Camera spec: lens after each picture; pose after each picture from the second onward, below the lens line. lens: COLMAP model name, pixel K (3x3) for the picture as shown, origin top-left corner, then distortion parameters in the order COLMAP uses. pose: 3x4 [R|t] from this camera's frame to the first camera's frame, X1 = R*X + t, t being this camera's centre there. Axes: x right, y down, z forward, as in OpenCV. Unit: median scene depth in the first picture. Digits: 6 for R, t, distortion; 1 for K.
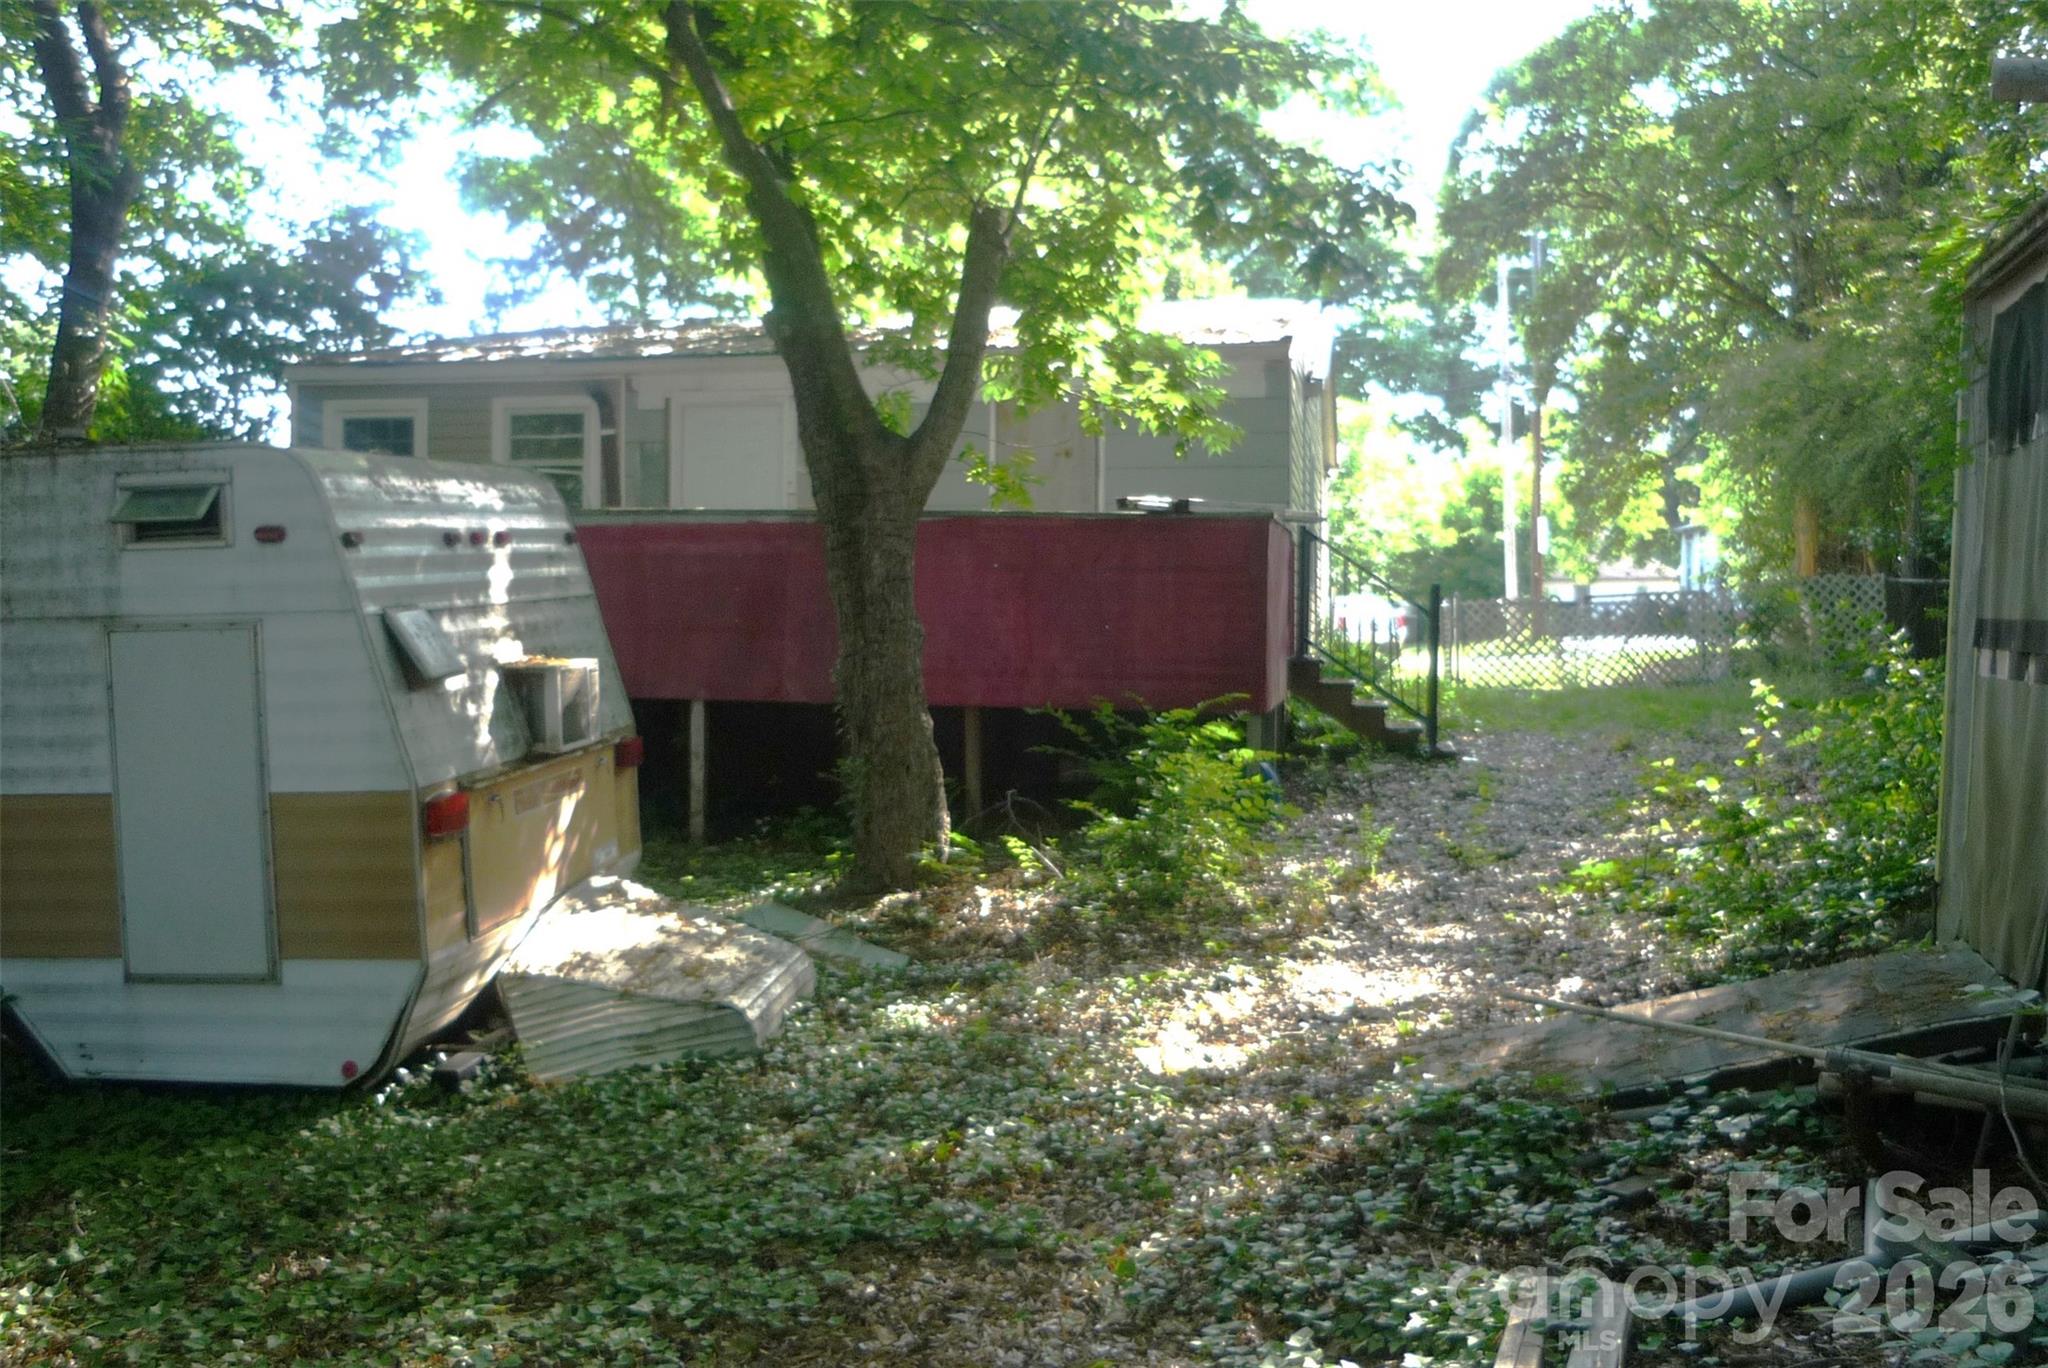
lens RADIAL K [[2029.4, 0, 1024.0], [0, 2029.4, 684.0], [0, 0, 1]] dist [-0.057776, 0.042484]
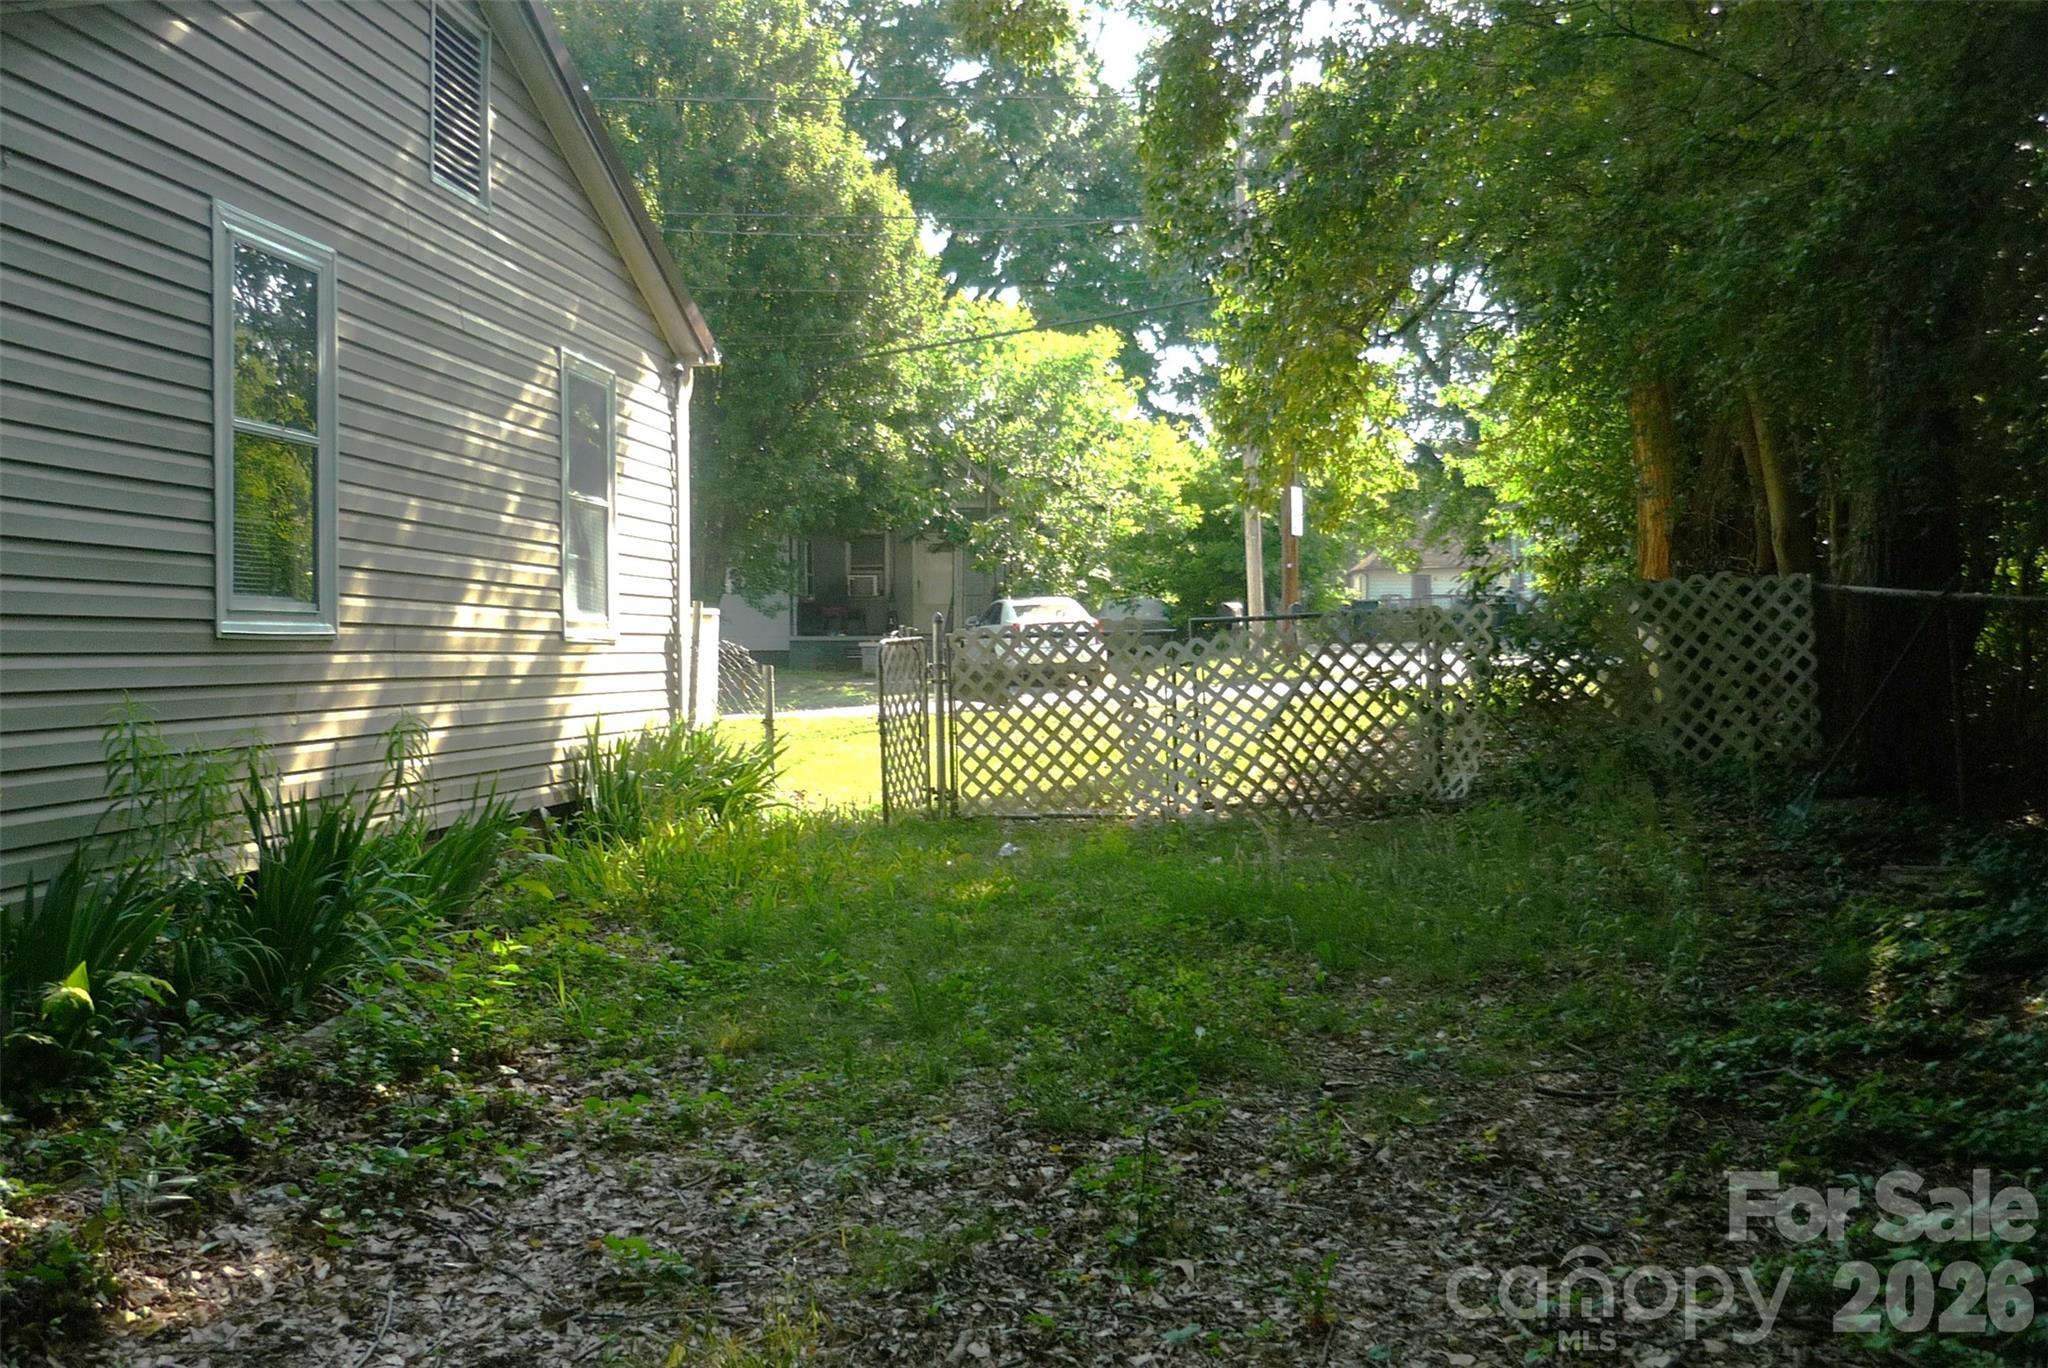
lens RADIAL K [[2029.4, 0, 1024.0], [0, 2029.4, 684.0], [0, 0, 1]] dist [-0.057776, 0.042484]
pose [[0.998225, 0.003922, 0.059422, 0.172910], [-0.004300, 0.999971, 0.006240, -0.024848], [-0.059395, -0.006484, 0.998213, 0.432415]]
